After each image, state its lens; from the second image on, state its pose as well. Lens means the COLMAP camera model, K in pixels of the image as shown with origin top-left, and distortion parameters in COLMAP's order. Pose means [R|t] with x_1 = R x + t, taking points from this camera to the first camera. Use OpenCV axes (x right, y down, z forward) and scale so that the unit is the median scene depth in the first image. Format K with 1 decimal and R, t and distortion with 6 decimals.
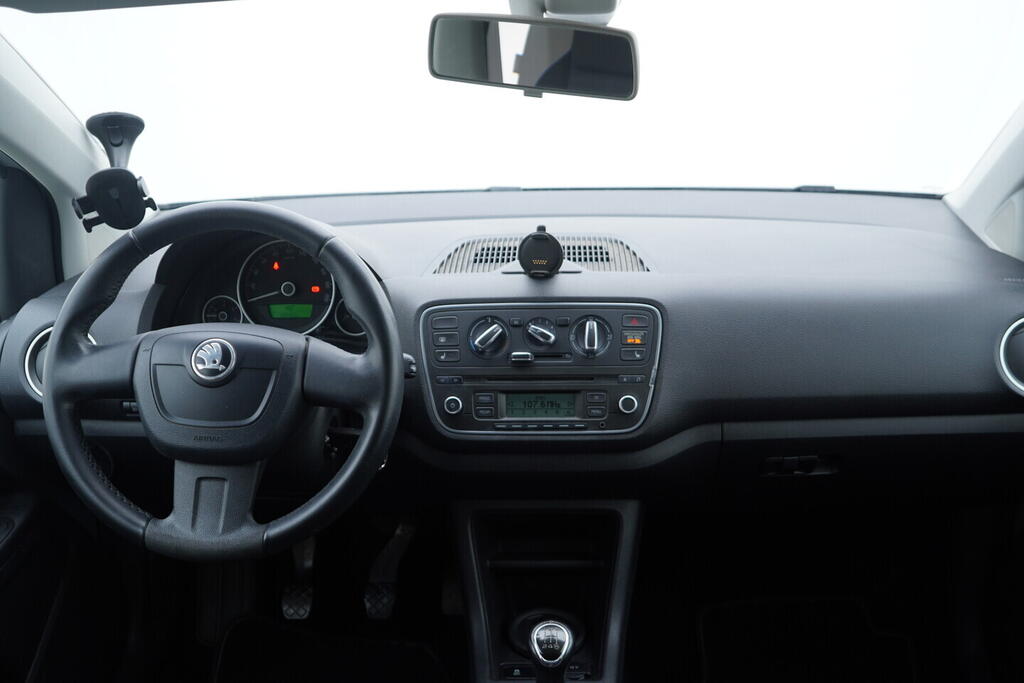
lens RADIAL K [[1084.1, 0, 514.5], [0, 1084.1, 340.6], [0, 0, 1]] dist [0.006660, 0.000000]
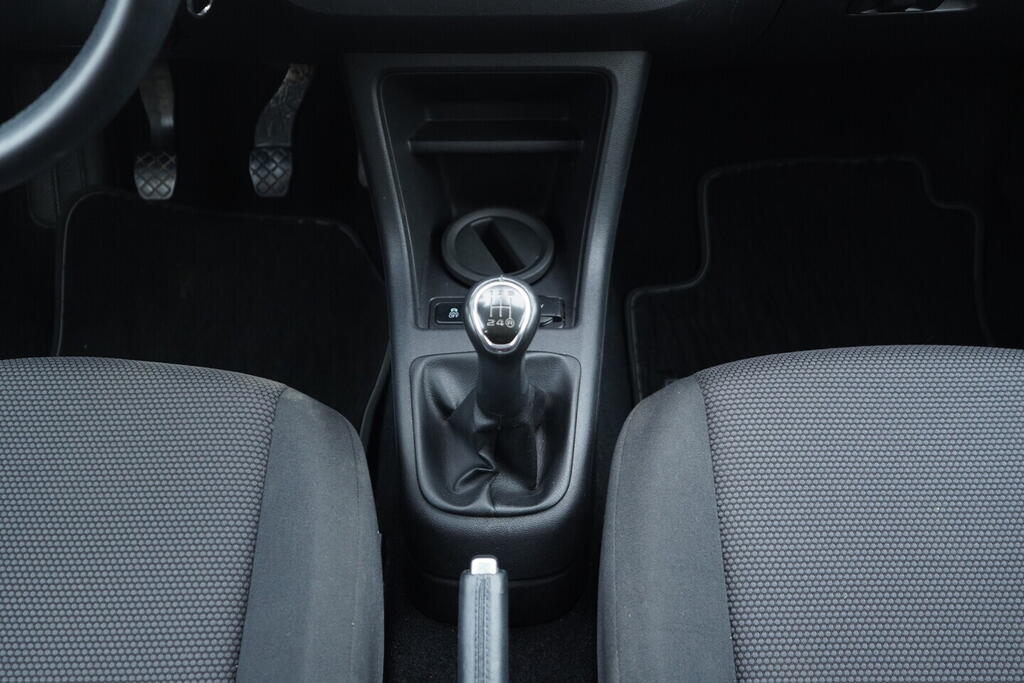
lens RADIAL K [[1084.1, 0, 508.3], [0, 1084.1, 341.0], [0, 0, 1]] dist [0.006660, 0.000000]
pose [[0.999544, -0.015537, 0.025873, 0.017718], [0.001831, 0.886944, 0.461873, 0.005550], [-0.030124, -0.461615, 0.886569, 0.367691]]
